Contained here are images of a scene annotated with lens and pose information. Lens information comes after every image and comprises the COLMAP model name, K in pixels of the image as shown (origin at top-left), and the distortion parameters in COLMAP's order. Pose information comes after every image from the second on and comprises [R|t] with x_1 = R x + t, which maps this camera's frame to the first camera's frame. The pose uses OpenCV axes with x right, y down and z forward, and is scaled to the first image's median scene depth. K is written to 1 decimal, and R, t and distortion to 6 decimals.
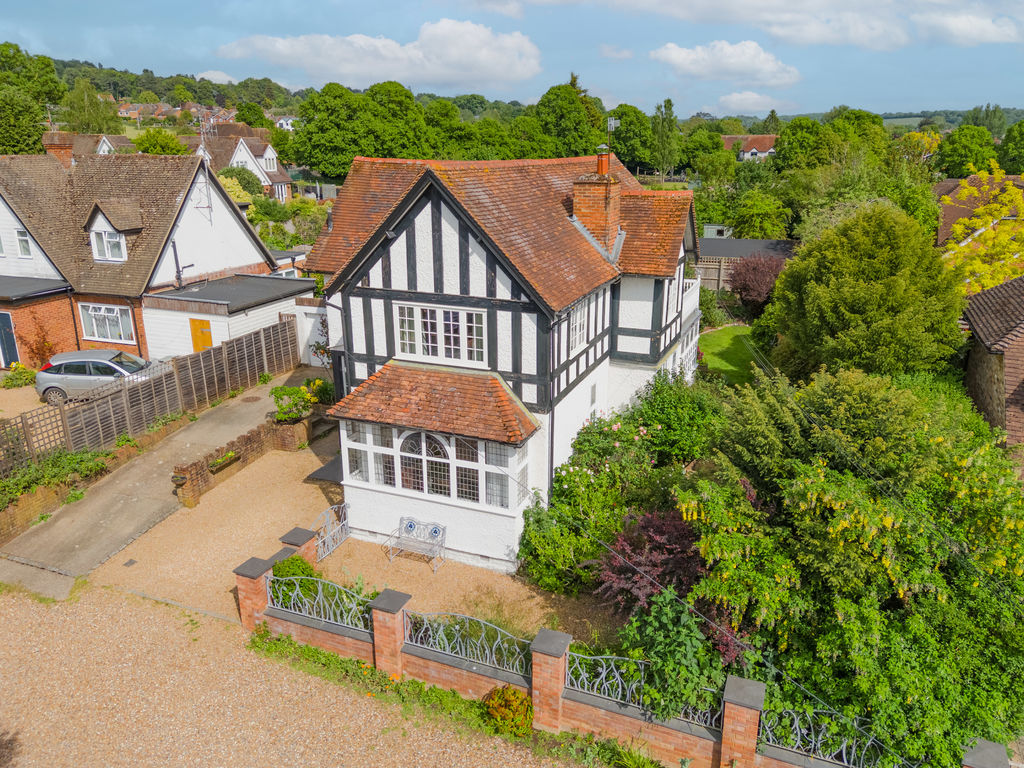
lens RADIAL K [[748.6, 0, 512.0], [0, 748.6, 384.0], [0, 0, 1]] dist [0.069799, -0.058509]
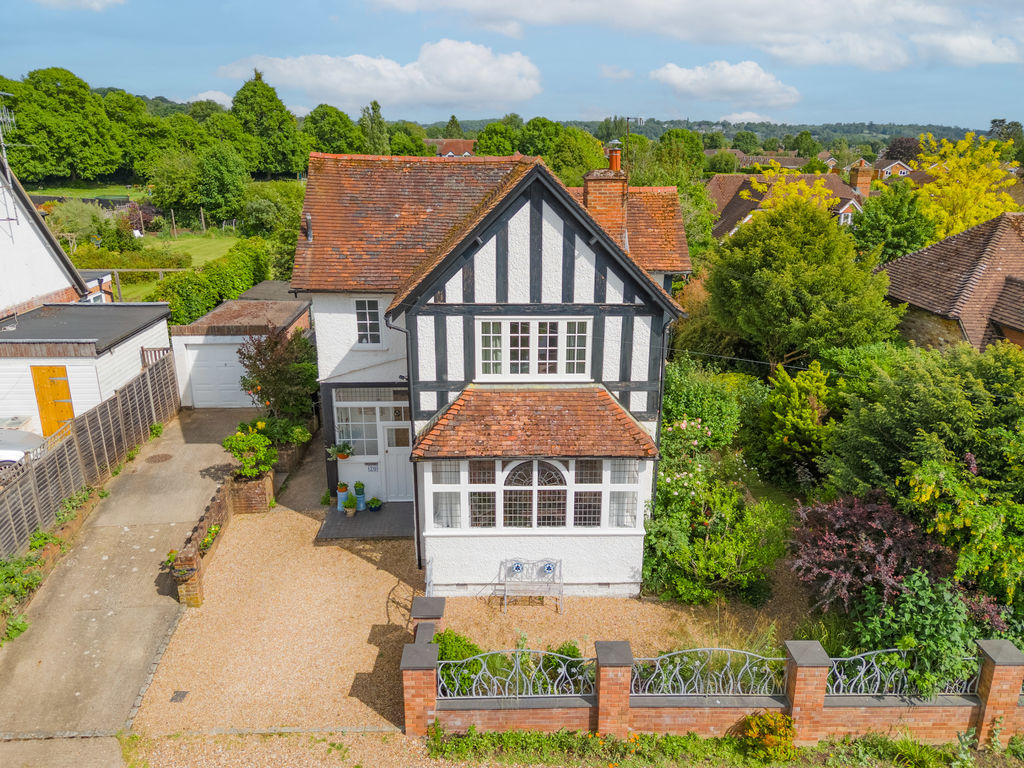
lens RADIAL K [[748.6, 0, 512.0], [0, 748.6, 384.0], [0, 0, 1]] dist [0.069799, -0.058509]
pose [[0.915948, -0.116581, 0.383991, -0.465776], [0.117861, 0.992823, 0.020286, -0.045559], [-0.383600, 0.026677, 0.923114, 0.183373]]
